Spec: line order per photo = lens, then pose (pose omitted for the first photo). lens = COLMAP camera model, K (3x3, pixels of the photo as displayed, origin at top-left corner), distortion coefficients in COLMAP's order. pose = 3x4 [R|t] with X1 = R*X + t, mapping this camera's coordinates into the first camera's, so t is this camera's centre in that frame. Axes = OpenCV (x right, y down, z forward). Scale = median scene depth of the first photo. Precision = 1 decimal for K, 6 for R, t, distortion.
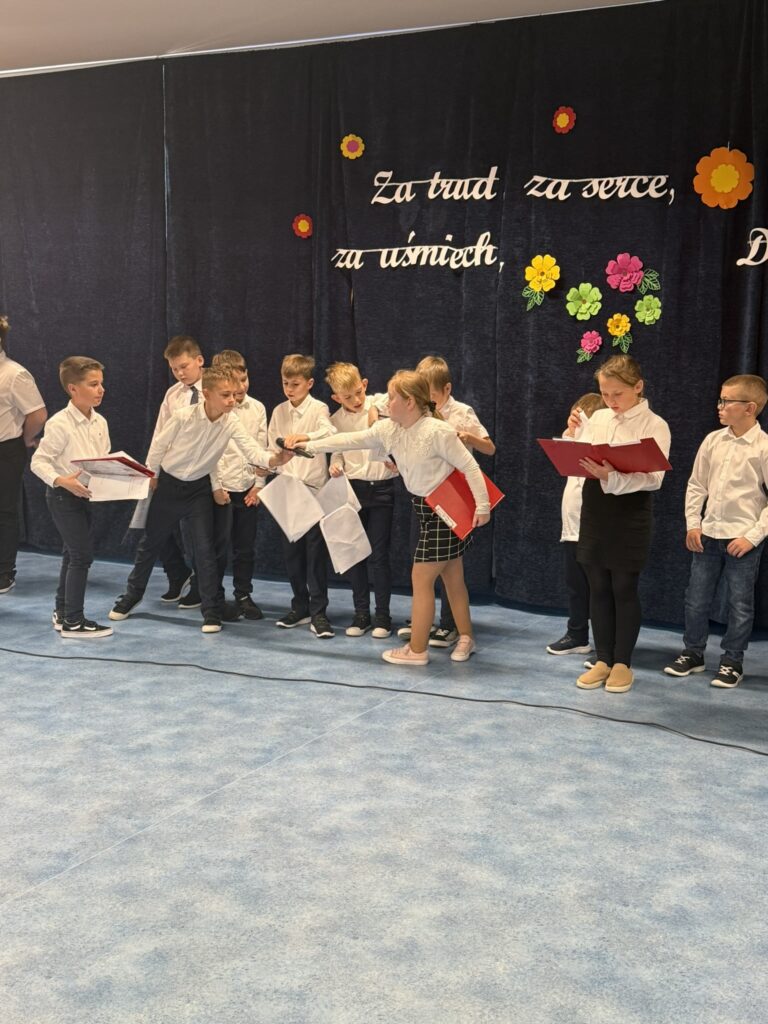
lens RADIAL K [[1271.9, 0, 375.9], [0, 1271.9, 505.7], [0, 0, 1]] dist [0.160187, 0.000000]
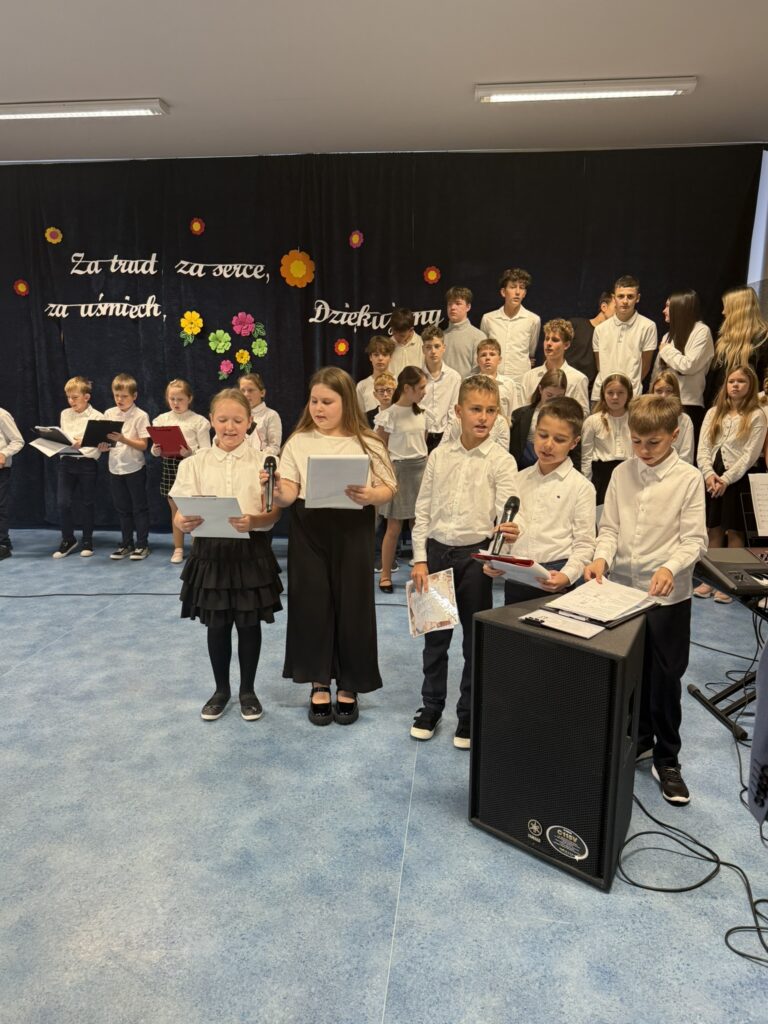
lens RADIAL K [[710.6, 0, 356.1], [0, 710.6, 513.8], [0, 0, 1]] dist [0.018374, -0.031271]
pose [[0.925751, -0.080279, 0.369513, -0.034157], [0.052097, 0.994963, 0.085641, -0.013778], [-0.374527, -0.060032, 0.925271, 0.118345]]
